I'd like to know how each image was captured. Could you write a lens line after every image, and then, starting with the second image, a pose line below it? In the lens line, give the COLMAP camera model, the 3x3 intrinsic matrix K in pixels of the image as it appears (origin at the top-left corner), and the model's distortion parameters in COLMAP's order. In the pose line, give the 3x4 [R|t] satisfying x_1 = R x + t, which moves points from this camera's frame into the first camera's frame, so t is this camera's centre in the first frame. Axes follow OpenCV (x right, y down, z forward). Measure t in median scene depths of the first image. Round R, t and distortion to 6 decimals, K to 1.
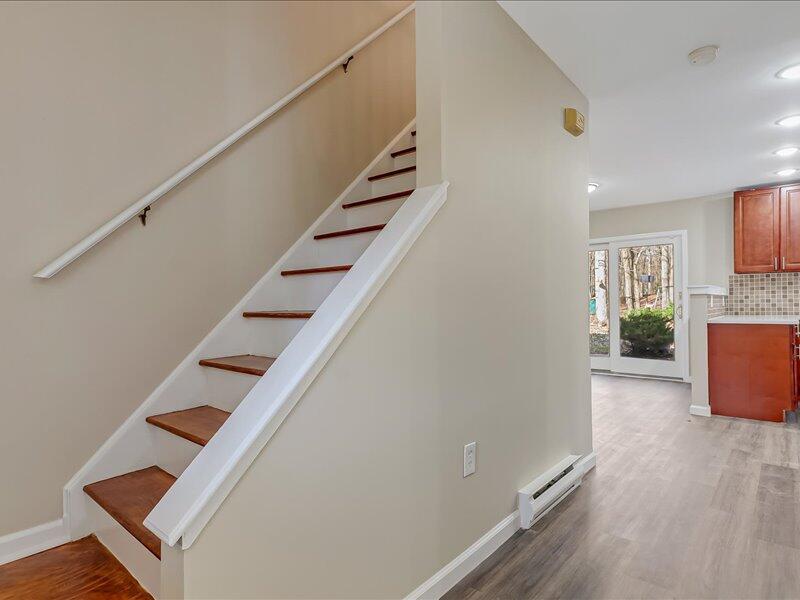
lens RADIAL K [[446.1, 0, 400.0], [0, 446.1, 300.0], [0, 0, 1]] dist [0.000525, 0.000896]
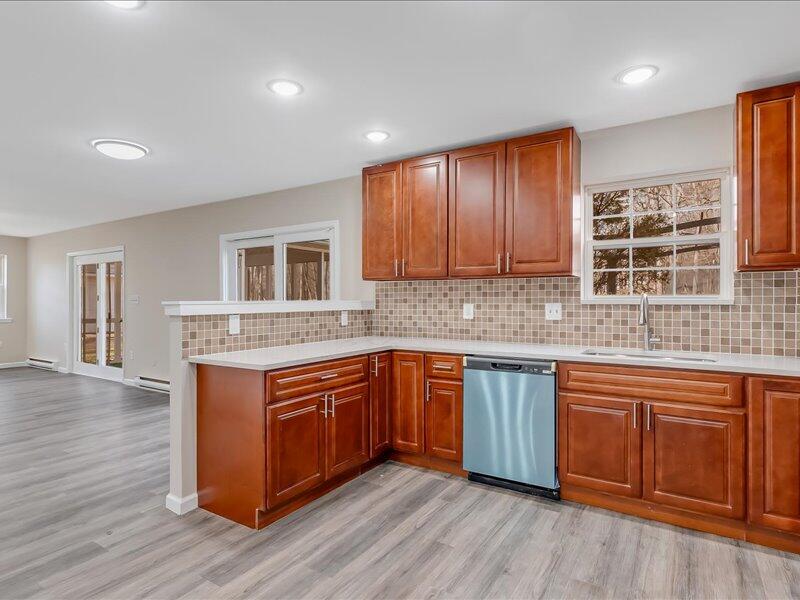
lens RADIAL K [[446.1, 0, 400.0], [0, 446.1, 300.0], [0, 0, 1]] dist [0.000525, 0.000896]
pose [[0.987196, 0.004988, 0.159435, 0.685654], [-0.006242, 0.999953, 0.007368, -0.033003], [-0.159391, -0.008269, 0.987181, 0.270015]]
